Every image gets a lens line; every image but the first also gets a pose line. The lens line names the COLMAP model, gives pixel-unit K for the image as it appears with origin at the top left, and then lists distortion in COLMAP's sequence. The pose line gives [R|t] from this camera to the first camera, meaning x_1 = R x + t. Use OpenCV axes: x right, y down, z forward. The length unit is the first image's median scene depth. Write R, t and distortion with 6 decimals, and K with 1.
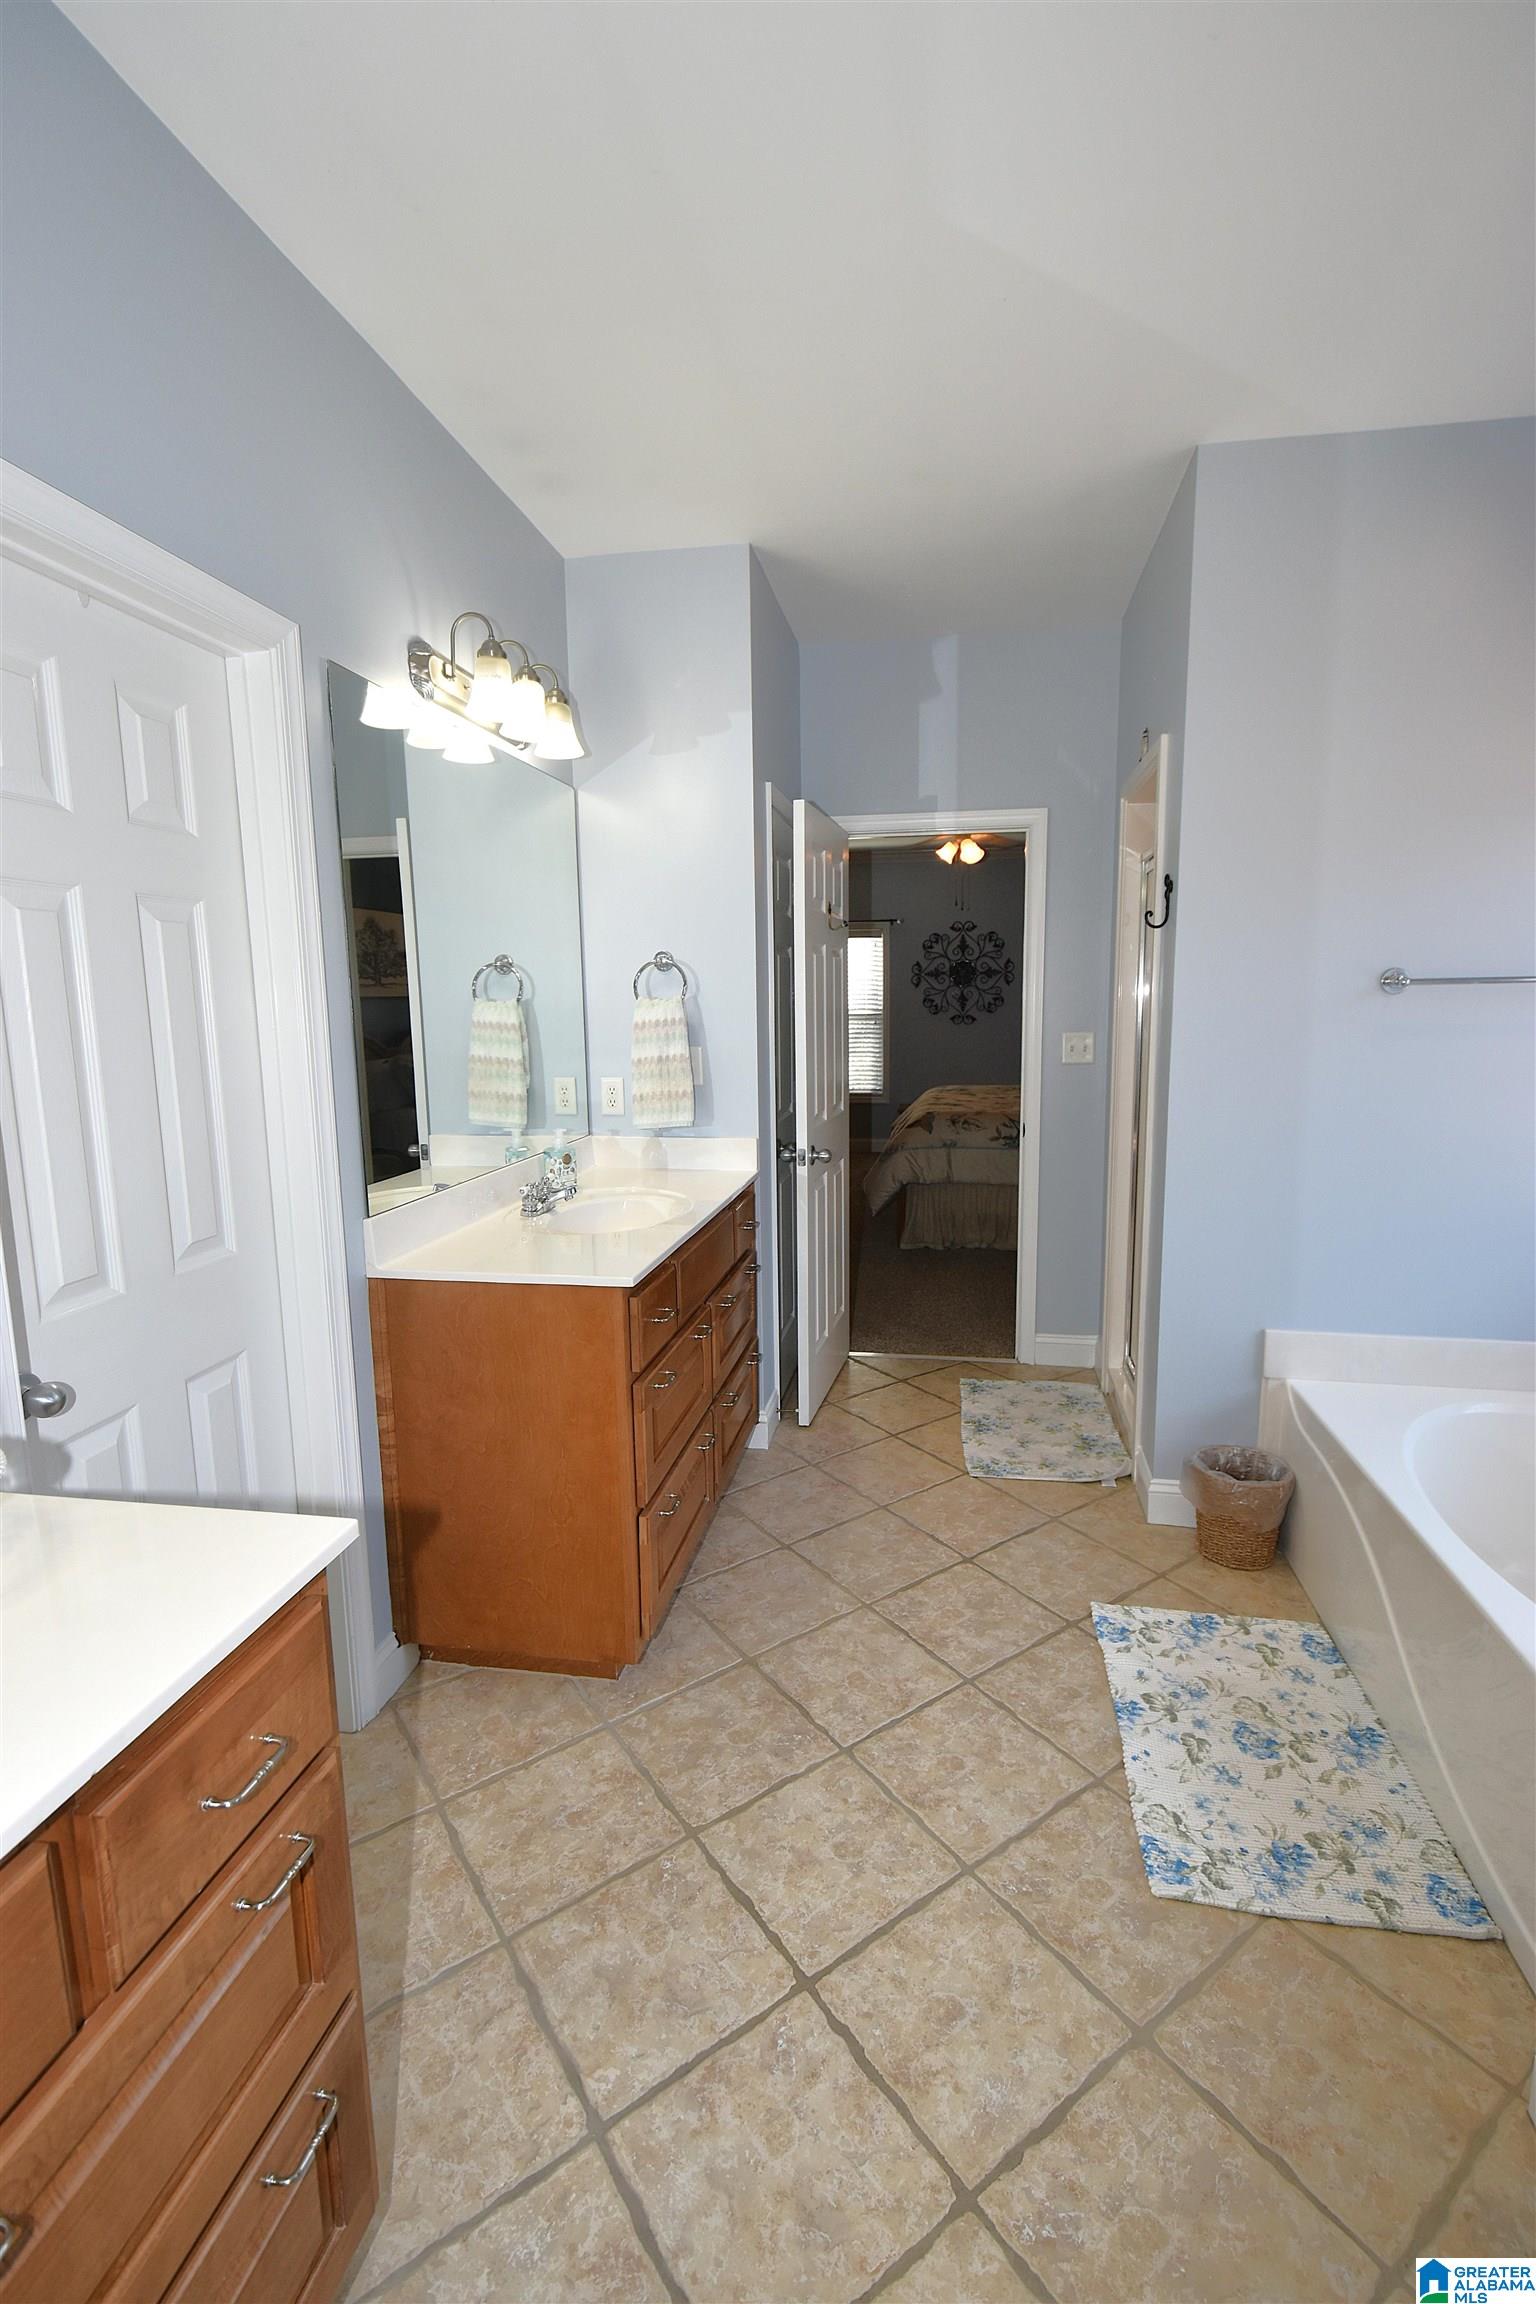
lens RADIAL K [[1009.6, 0, 775.4], [0, 1009.6, 1145.6], [0, 0, 1]] dist [-0.003861, -0.001030]
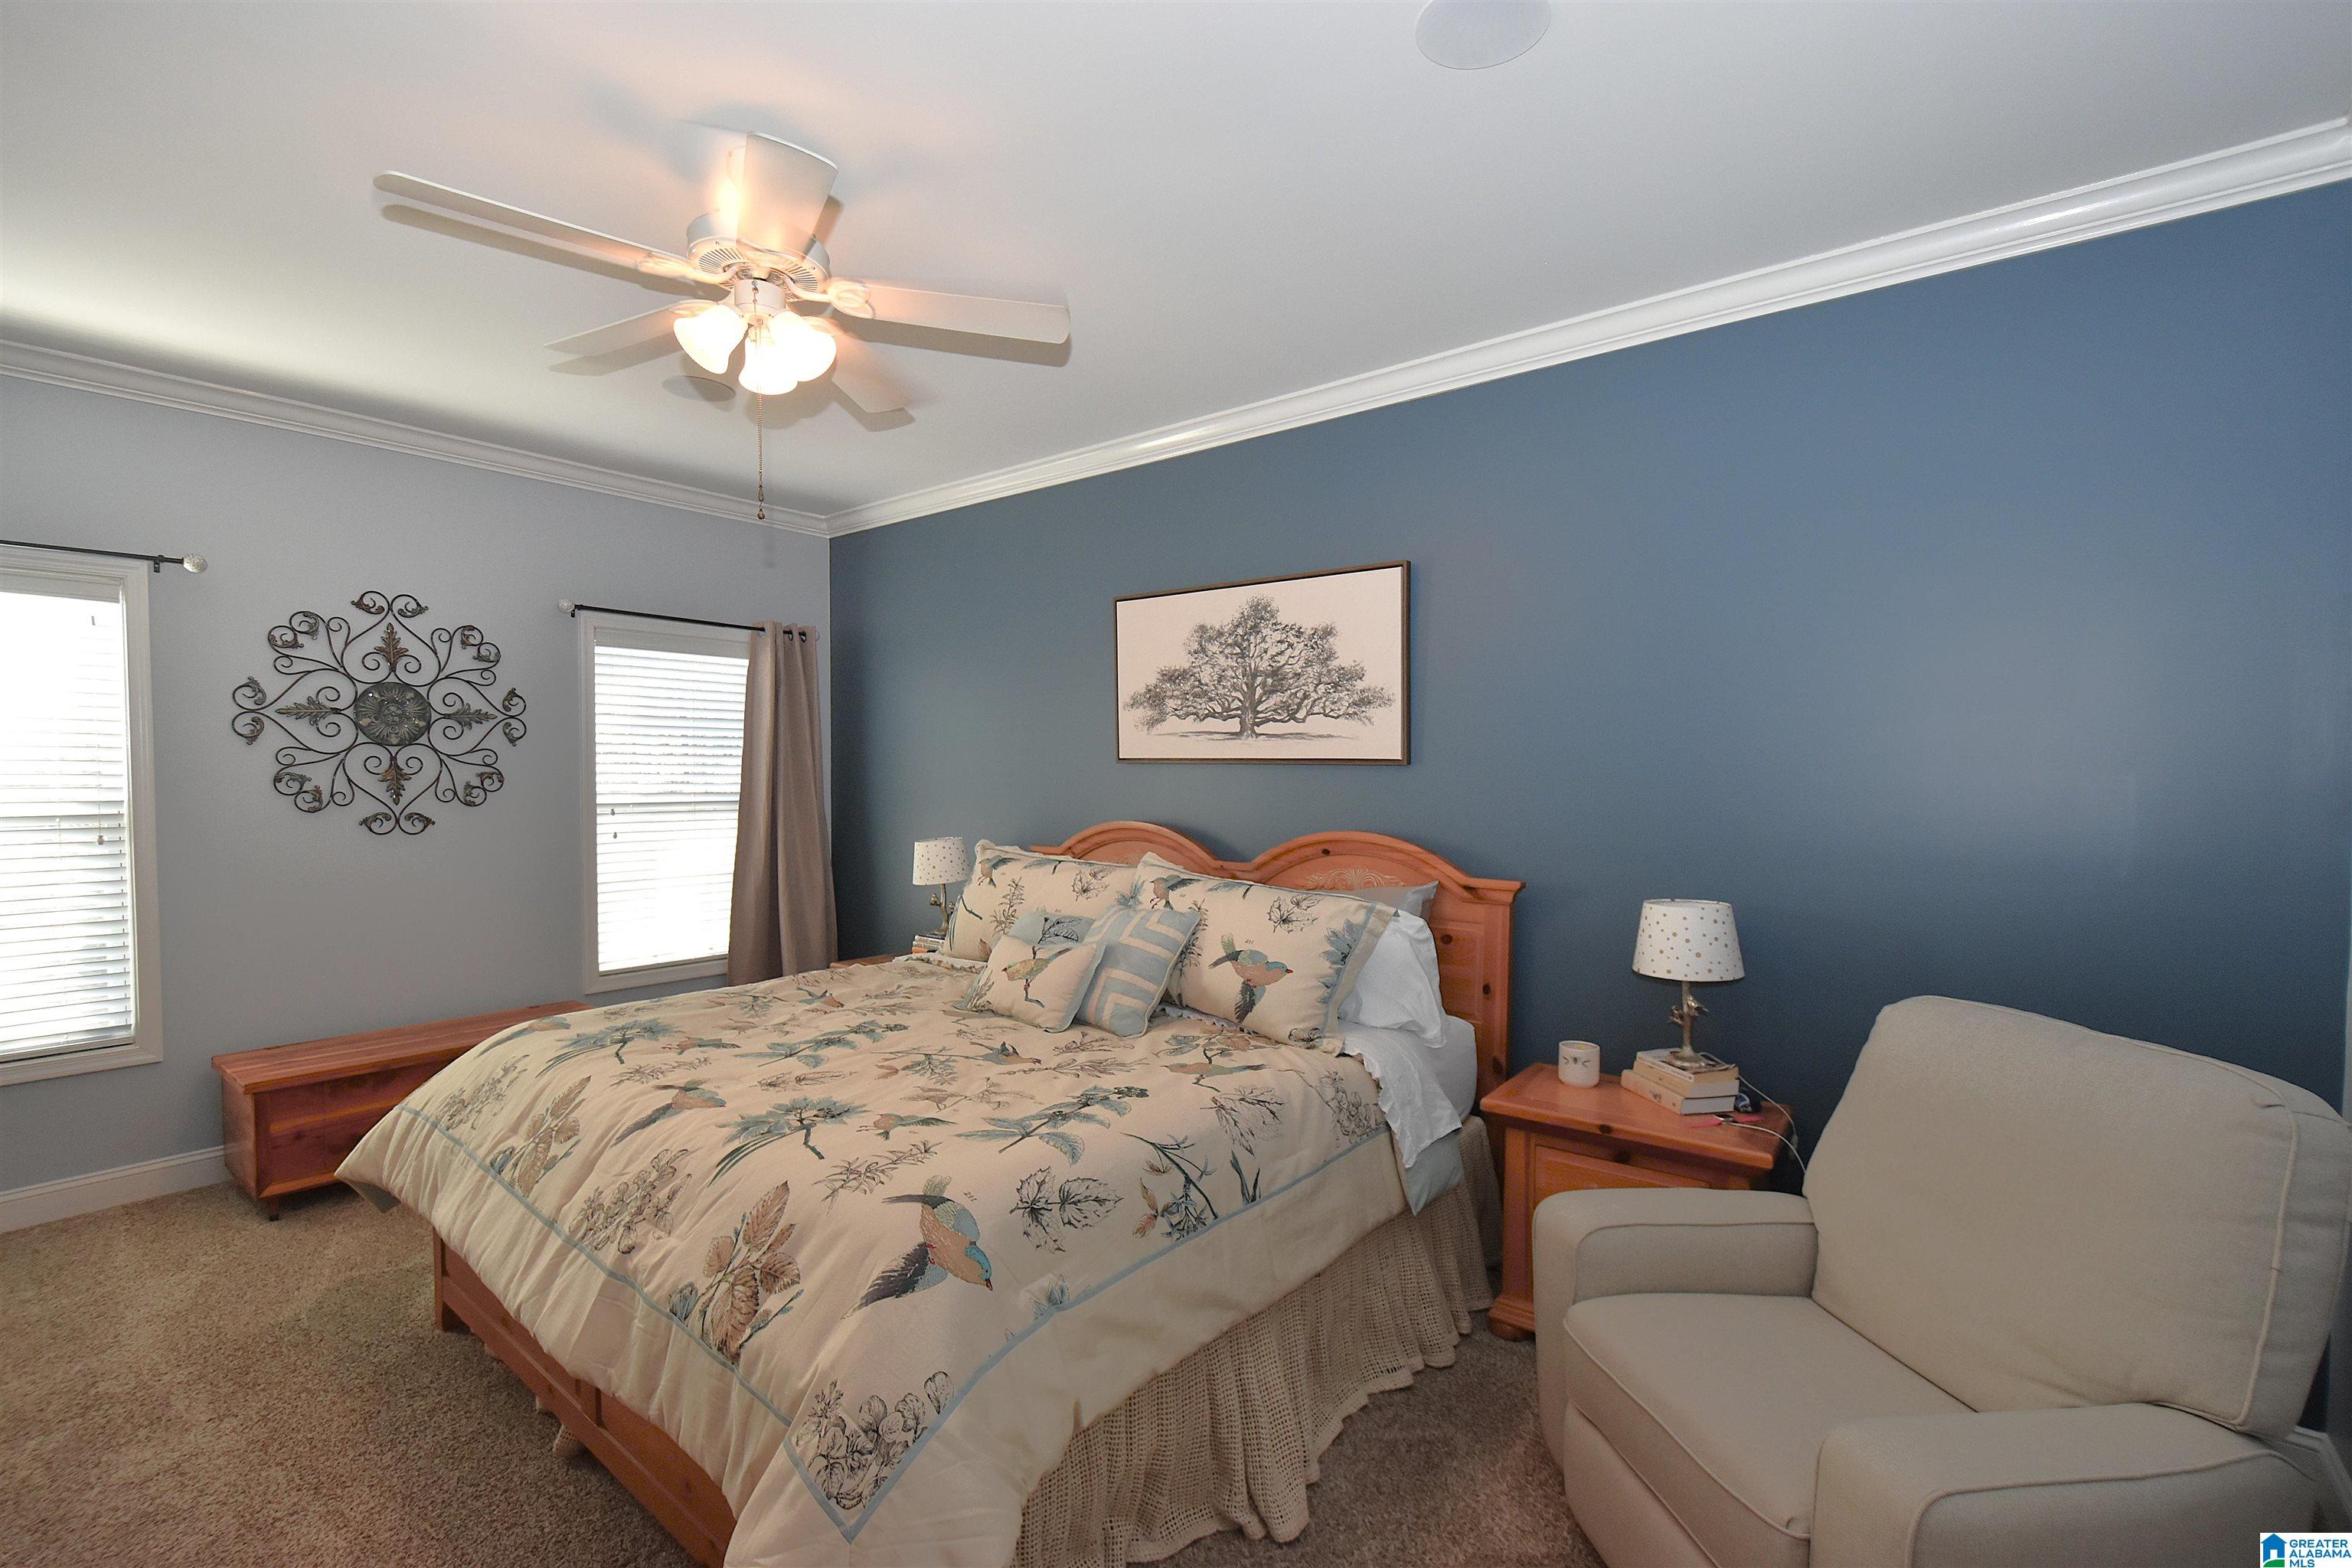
lens RADIAL K [[1030.6, 0, 1175.3], [0, 1030.6, 784.9], [0, 0, 1]] dist [-0.003861, -0.001030]
pose [[0.487702, 0.000961, 0.873010, -0.028706], [0.122708, 0.989997, -0.069640, -0.071974], [-0.864343, 0.141088, 0.482705, 0.516201]]
